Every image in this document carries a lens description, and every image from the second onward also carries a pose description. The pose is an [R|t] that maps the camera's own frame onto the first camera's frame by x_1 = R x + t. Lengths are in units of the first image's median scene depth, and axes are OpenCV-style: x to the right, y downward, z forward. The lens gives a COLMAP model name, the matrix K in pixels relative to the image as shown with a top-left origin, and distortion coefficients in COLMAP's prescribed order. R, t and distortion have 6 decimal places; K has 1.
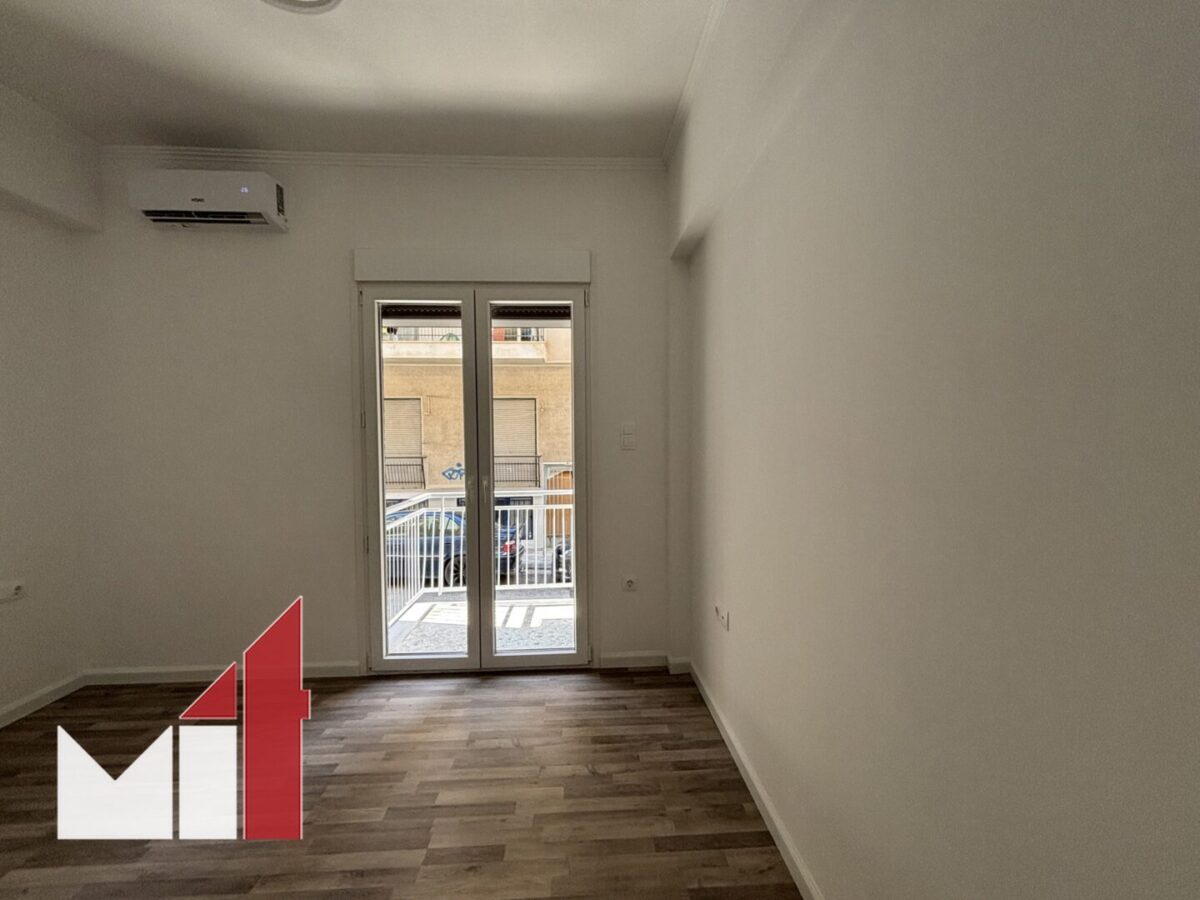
lens RADIAL K [[492.7, 0, 596.9], [0, 492.7, 446.2], [0, 0, 1]] dist [0.006240, 0.000169]
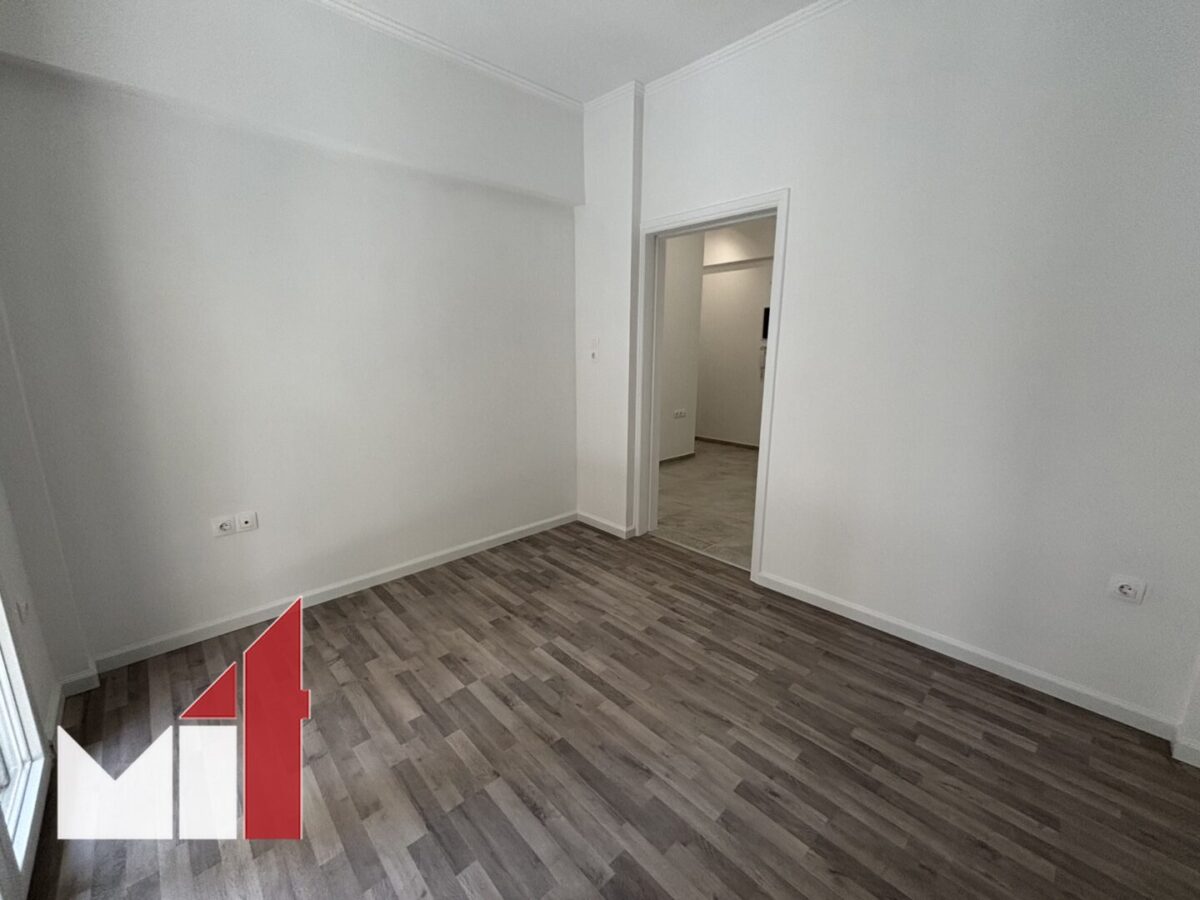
lens RADIAL K [[492.7, 0, 596.9], [0, 492.7, 446.2], [0, 0, 1]] dist [0.006240, 0.000169]
pose [[-0.643567, -0.147130, 0.751116, -0.885351], [0.026888, 0.976398, 0.214297, -0.028726], [-0.764918, 0.158110, -0.624421, 0.896935]]
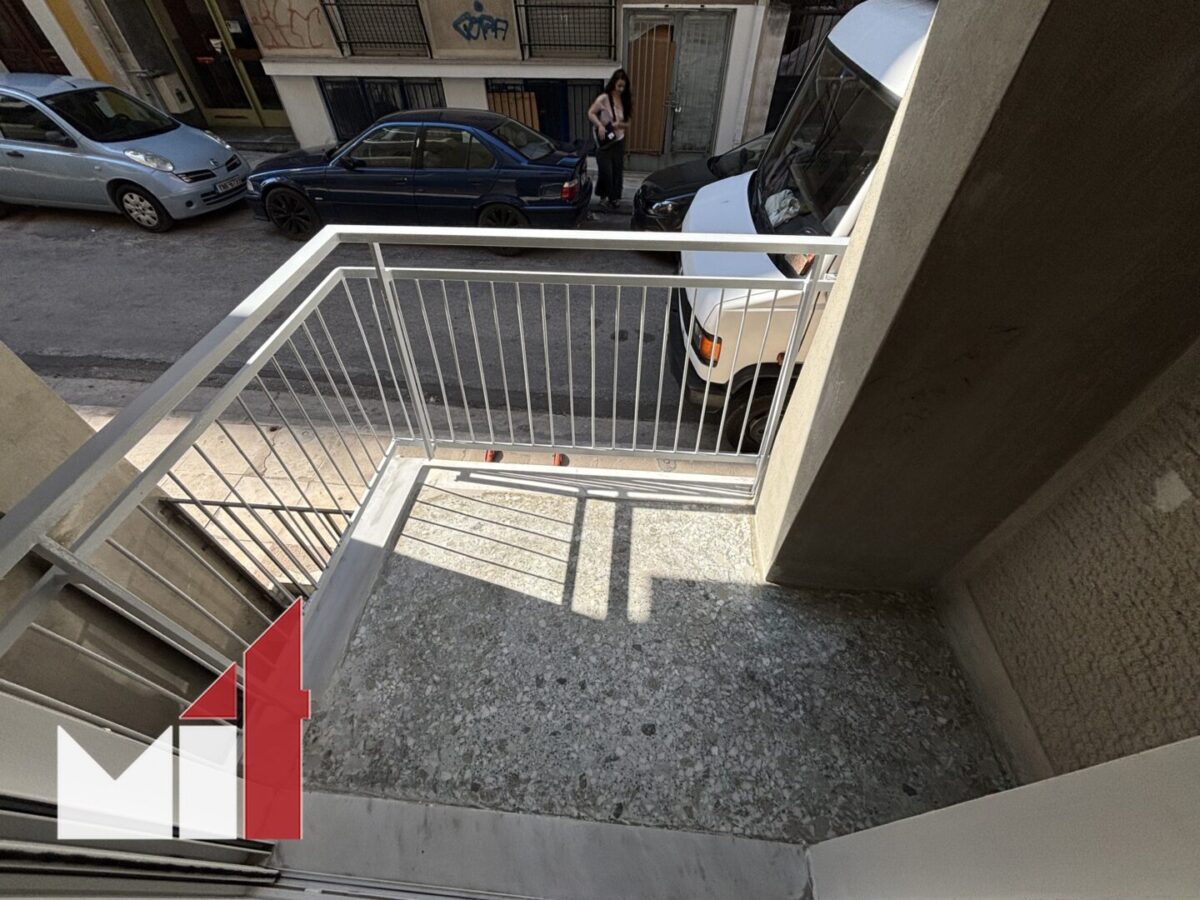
lens RADIAL K [[492.7, 0, 596.9], [0, 492.7, 446.2], [0, 0, 1]] dist [0.006240, 0.000169]
pose [[0.991855, 0.094558, -0.085337, -0.193768], [-0.005297, 0.700022, 0.714102, -0.076542], [0.127262, -0.707834, 0.694821, 1.112800]]
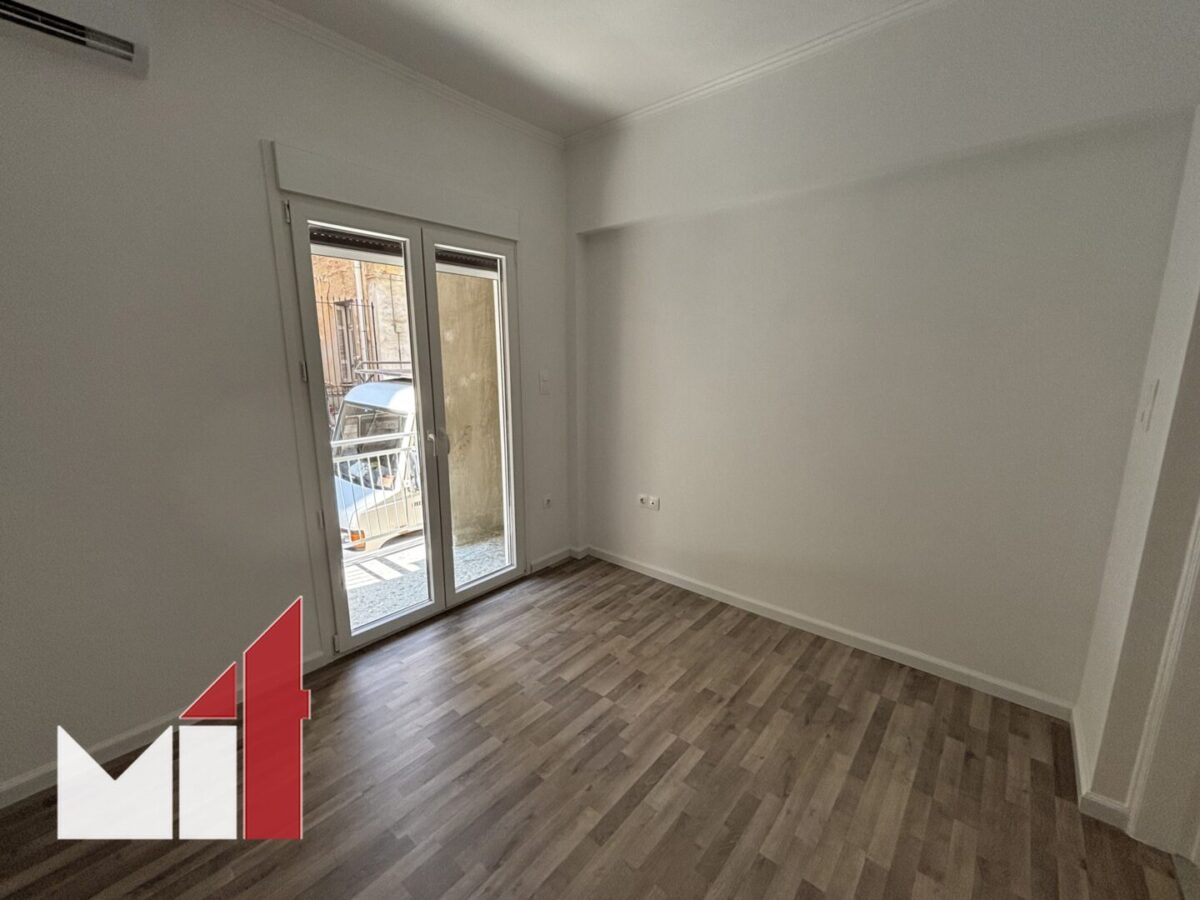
lens RADIAL K [[492.7, 0, 596.9], [0, 492.7, 446.2], [0, 0, 1]] dist [0.006240, 0.000169]
pose [[0.687509, -0.125769, 0.715202, -0.786751], [0.011305, 0.986622, 0.162632, -0.064442], [-0.726088, -0.103726, 0.679733, 0.092233]]
